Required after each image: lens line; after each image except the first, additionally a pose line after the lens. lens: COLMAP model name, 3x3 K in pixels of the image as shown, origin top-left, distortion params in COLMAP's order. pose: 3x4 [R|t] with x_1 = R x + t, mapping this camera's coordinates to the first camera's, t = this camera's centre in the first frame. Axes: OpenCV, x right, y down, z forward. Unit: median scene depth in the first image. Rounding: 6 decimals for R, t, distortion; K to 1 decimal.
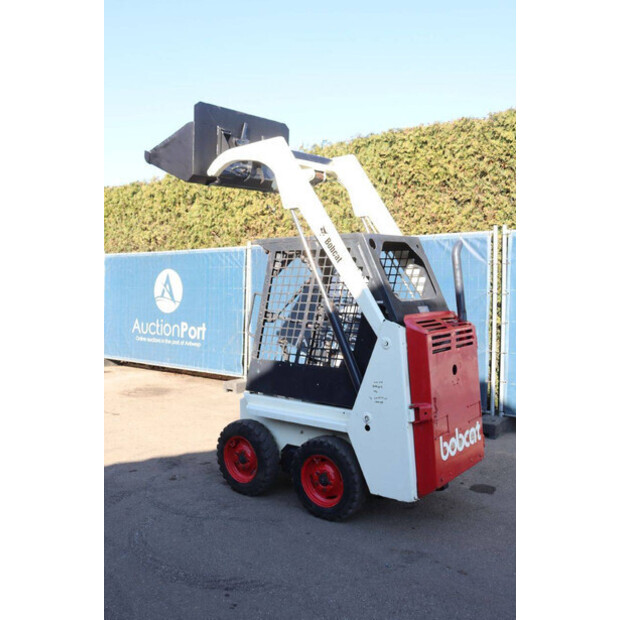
lens RADIAL K [[595.2, 0, 310.8], [0, 595.2, 307.4], [0, 0, 1]] dist [-0.059468, 0.000000]
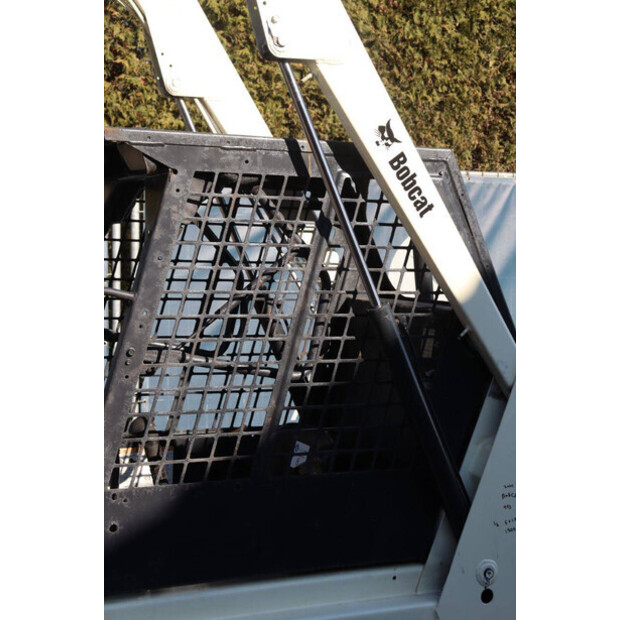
lens RADIAL K [[1105.5, 0, 311.4], [0, 1105.5, 310.8], [0, 0, 1]] dist [0.225330, 0.000000]
pose [[0.454181, -0.034589, 0.890237, -0.591501], [0.025711, 0.999339, 0.025711, -0.027055], [-0.890538, 0.011211, 0.454770, 0.623778]]
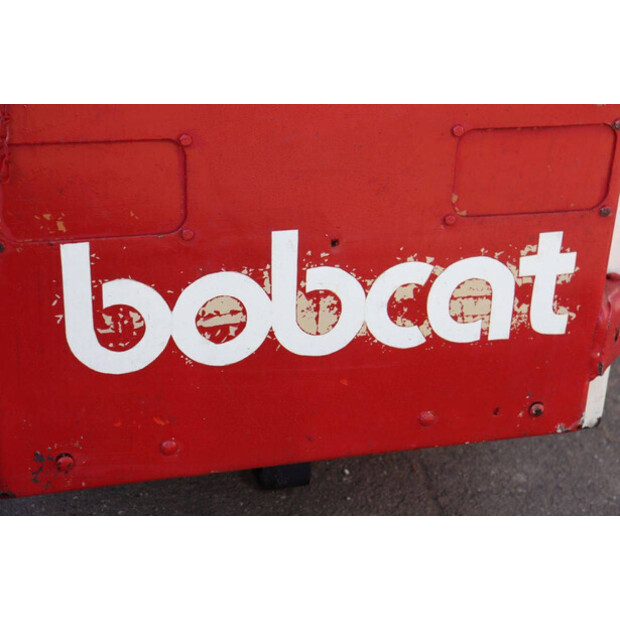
lens RADIAL K [[1105.5, 0, 321.4], [0, 1105.5, 312.0], [0, 0, 1]] dist [0.225330, 0.000000]
pose [[0.802312, 0.336765, -0.492833, 0.367021], [-0.103345, 0.891549, 0.440976, 0.071440], [0.587890, -0.302869, 0.750104, 0.658215]]
